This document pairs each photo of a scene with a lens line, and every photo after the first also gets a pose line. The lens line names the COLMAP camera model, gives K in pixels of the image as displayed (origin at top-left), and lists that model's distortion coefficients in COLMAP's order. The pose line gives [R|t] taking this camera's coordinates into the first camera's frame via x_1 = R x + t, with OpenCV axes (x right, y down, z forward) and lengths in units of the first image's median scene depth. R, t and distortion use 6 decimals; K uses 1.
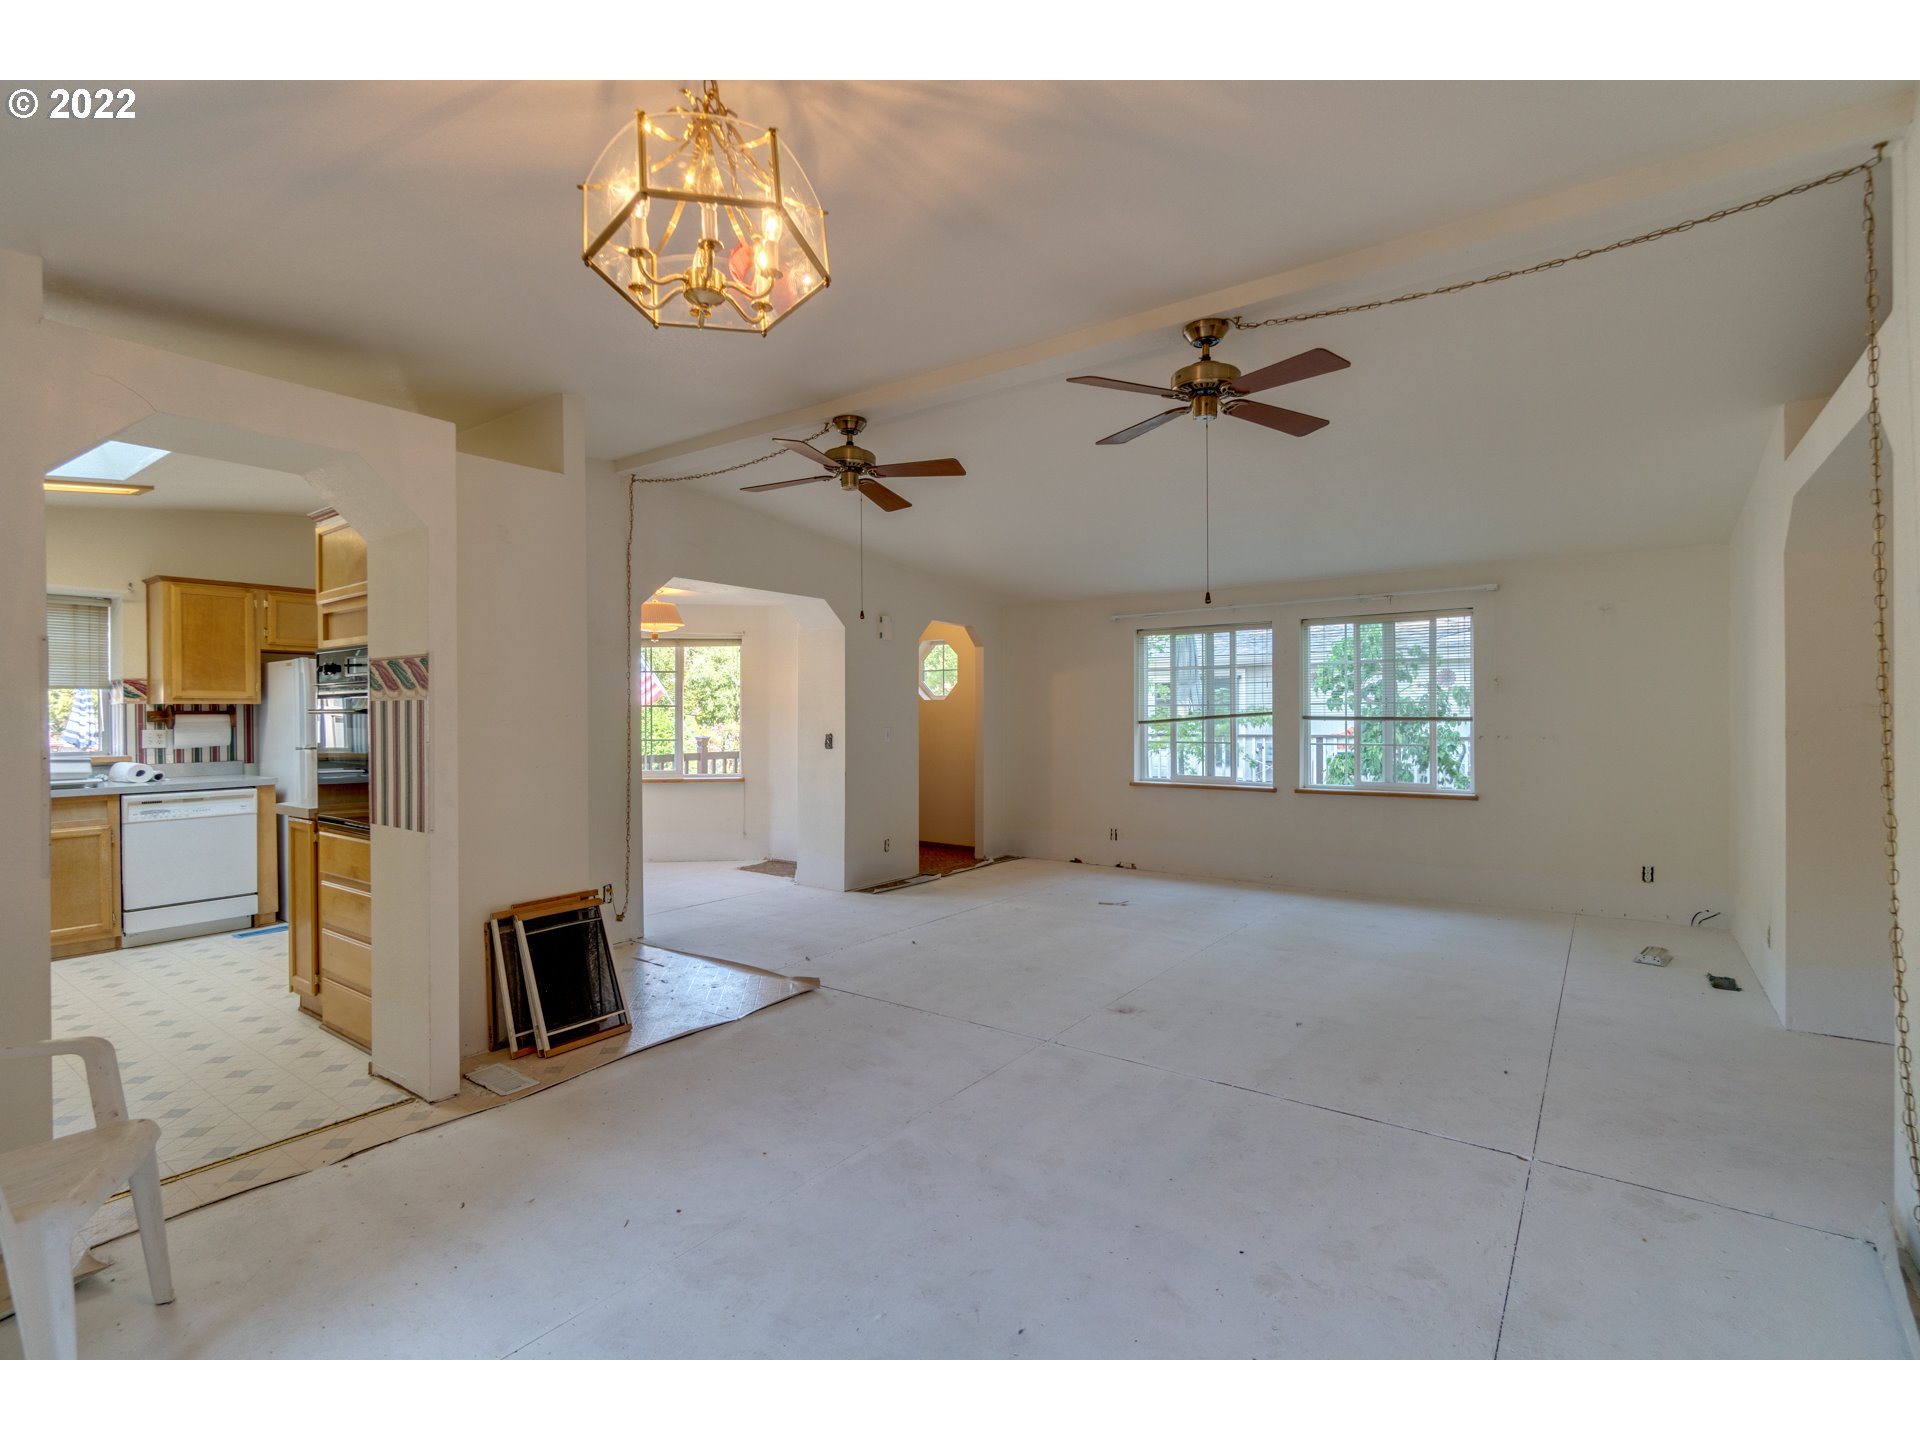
lens RADIAL K [[894.3, 0, 968.2], [0, 894.3, 718.7], [0, 0, 1]] dist [-0.000910, -0.000022]
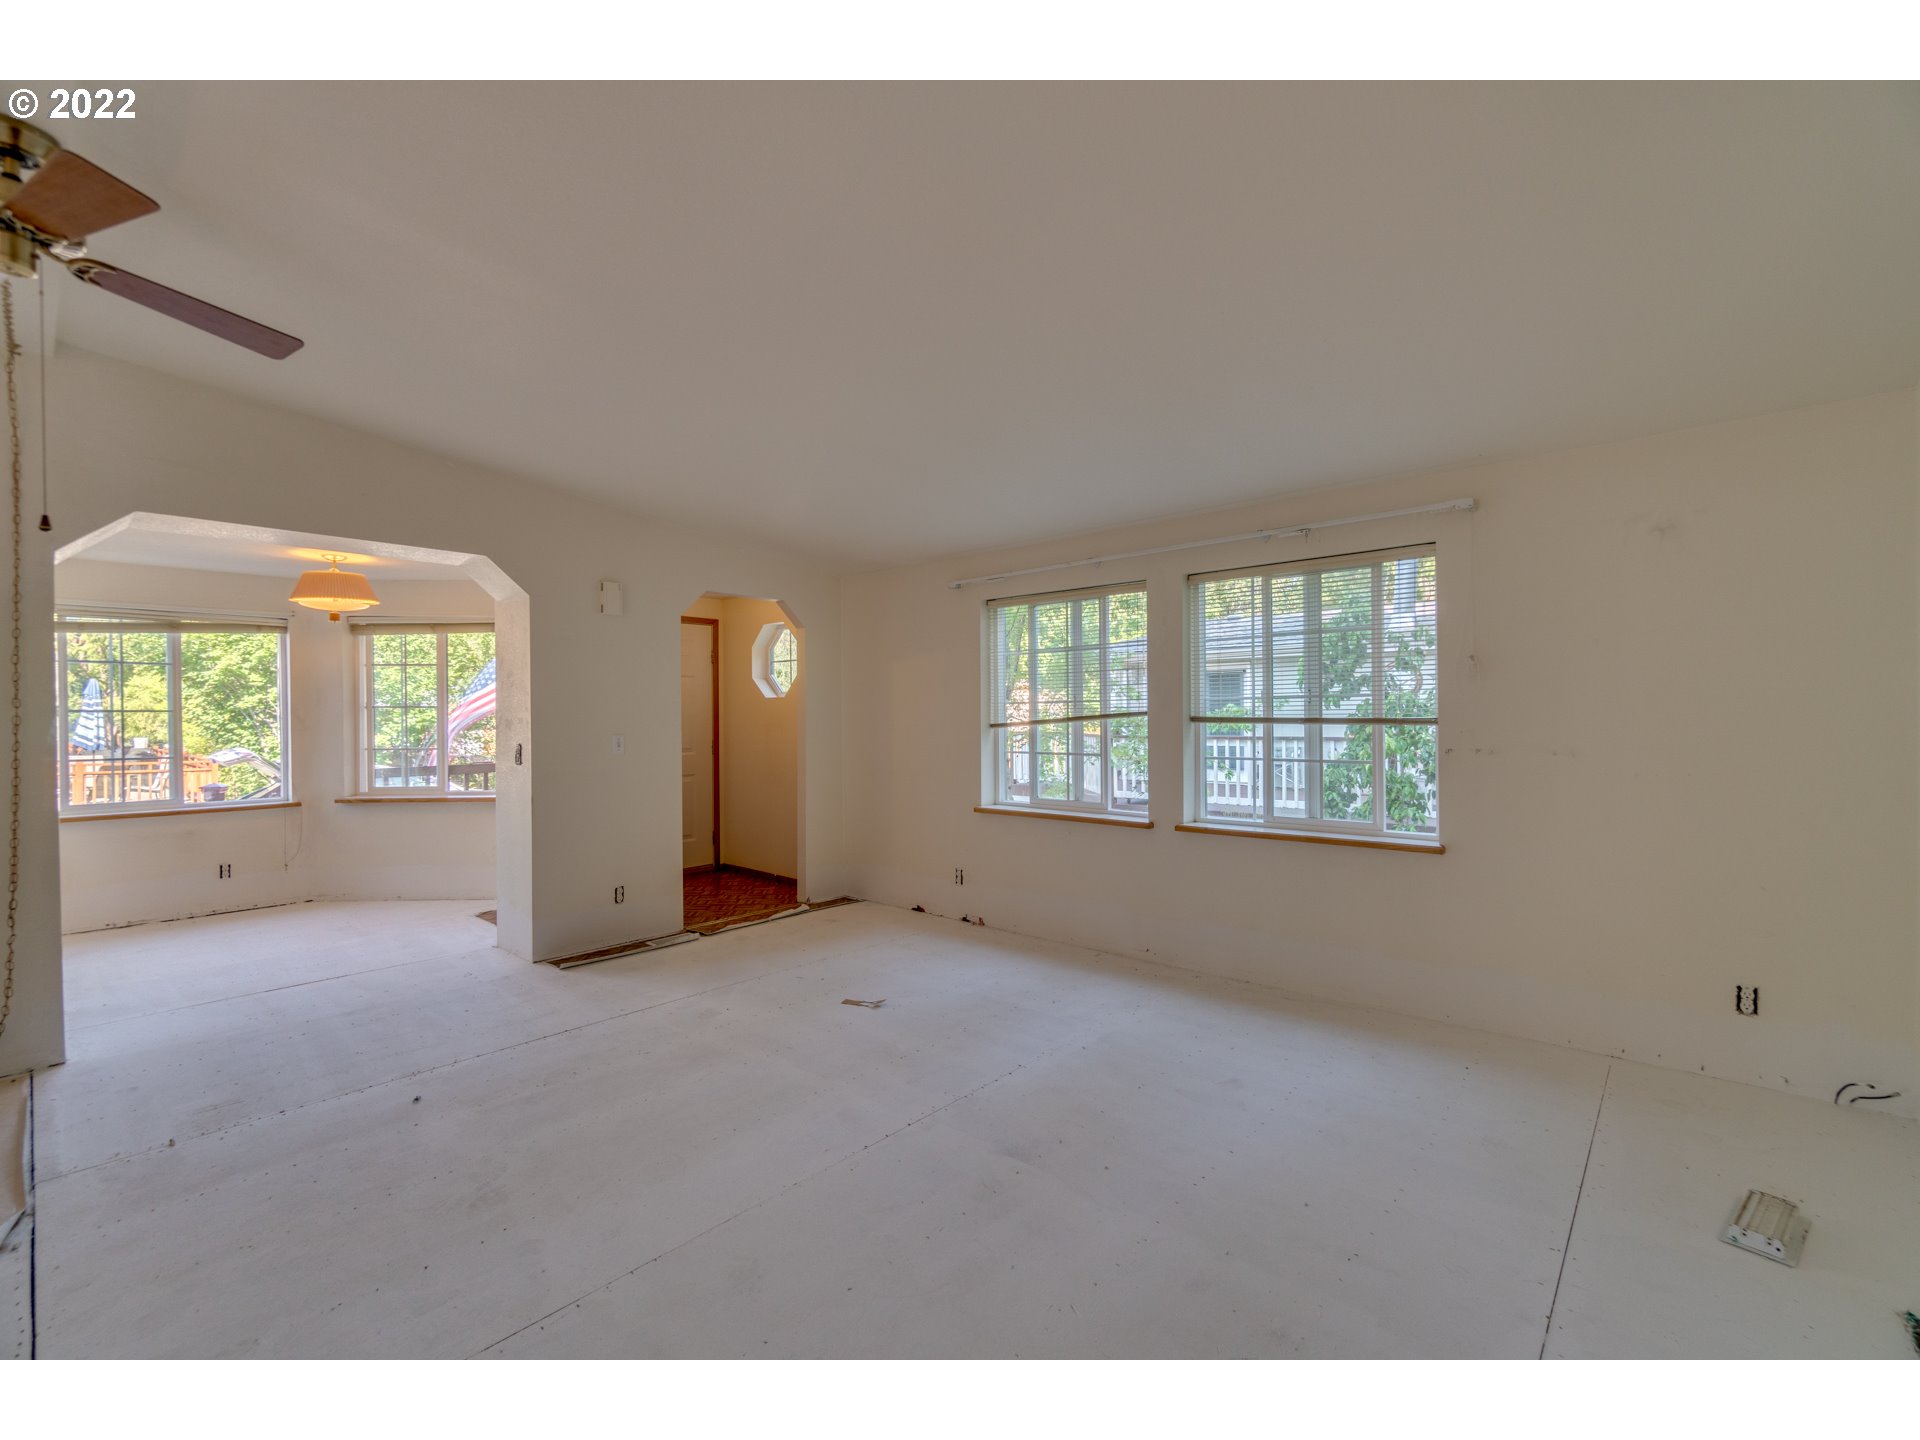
lens RADIAL K [[826.8, 0, 966.4], [0, 826.8, 717.8], [0, 0, 1]] dist [-0.003100, 0.000068]
pose [[0.995000, -0.004550, -0.099769, 0.109662], [0.004644, 0.999989, 0.000712, -0.001330], [0.099765, -0.001172, 0.995010, 0.147174]]
